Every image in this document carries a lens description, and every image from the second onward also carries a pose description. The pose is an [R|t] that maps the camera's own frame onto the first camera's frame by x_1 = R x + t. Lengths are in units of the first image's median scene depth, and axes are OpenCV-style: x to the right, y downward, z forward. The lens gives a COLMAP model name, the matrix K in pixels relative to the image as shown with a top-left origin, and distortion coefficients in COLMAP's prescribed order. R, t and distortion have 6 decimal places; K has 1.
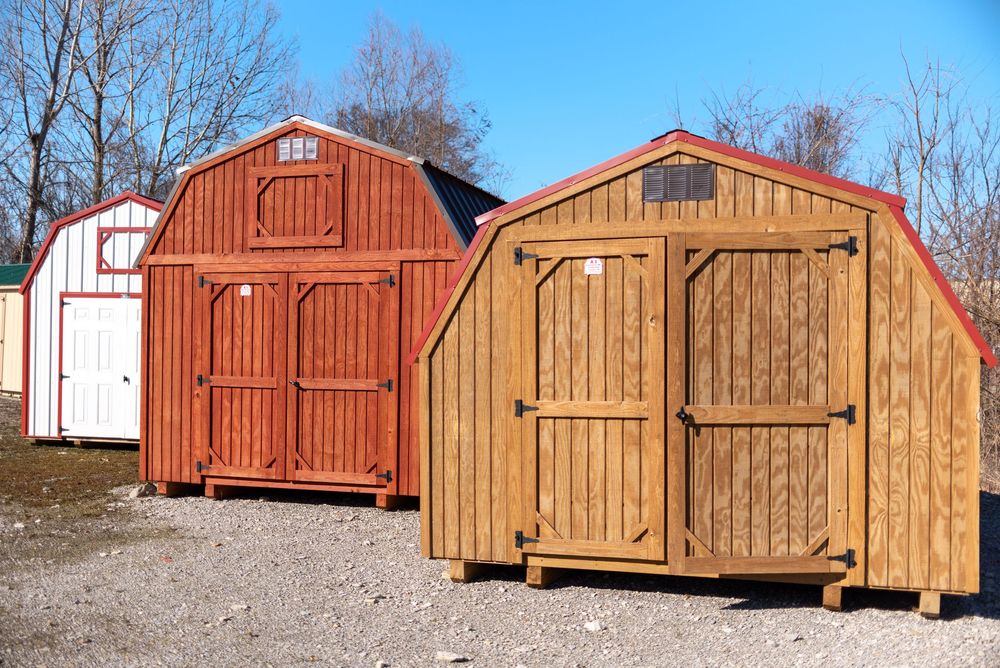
lens RADIAL K [[1008.8, 0, 521.6], [0, 1008.8, 333.5], [0, 0, 1]] dist [-0.013117, 0.000000]
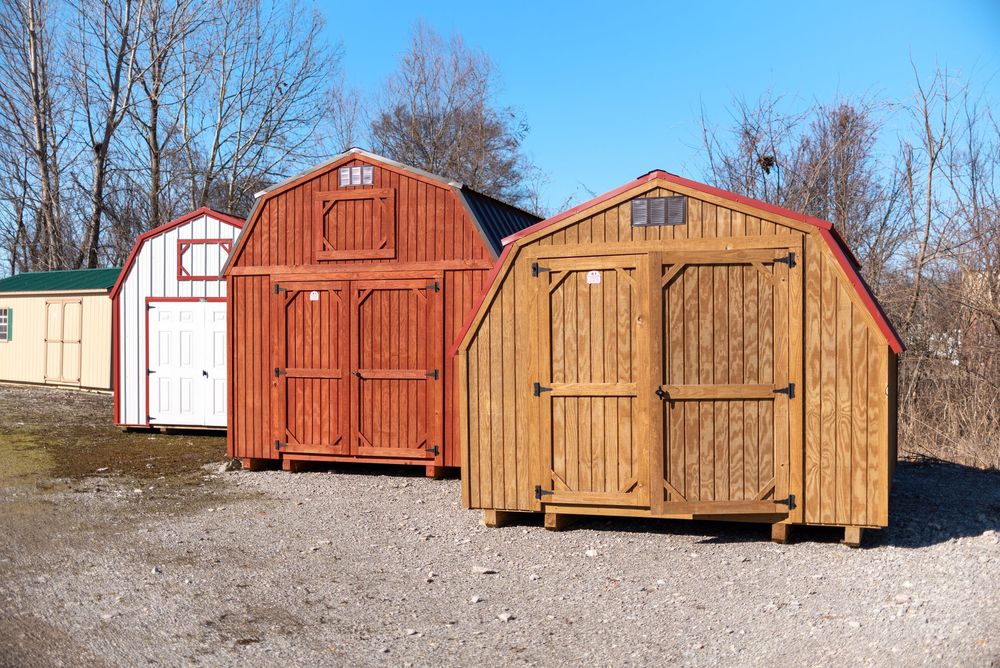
lens RADIAL K [[1008.8, 0, 500.1], [0, 1008.8, 335.3], [0, 0, 1]] dist [-0.013117, 0.000000]
pose [[0.997746, -0.011534, -0.066098, 0.034259], [0.012023, 0.999903, 0.007000, -0.003429], [0.066011, -0.007779, 0.997789, -0.261611]]
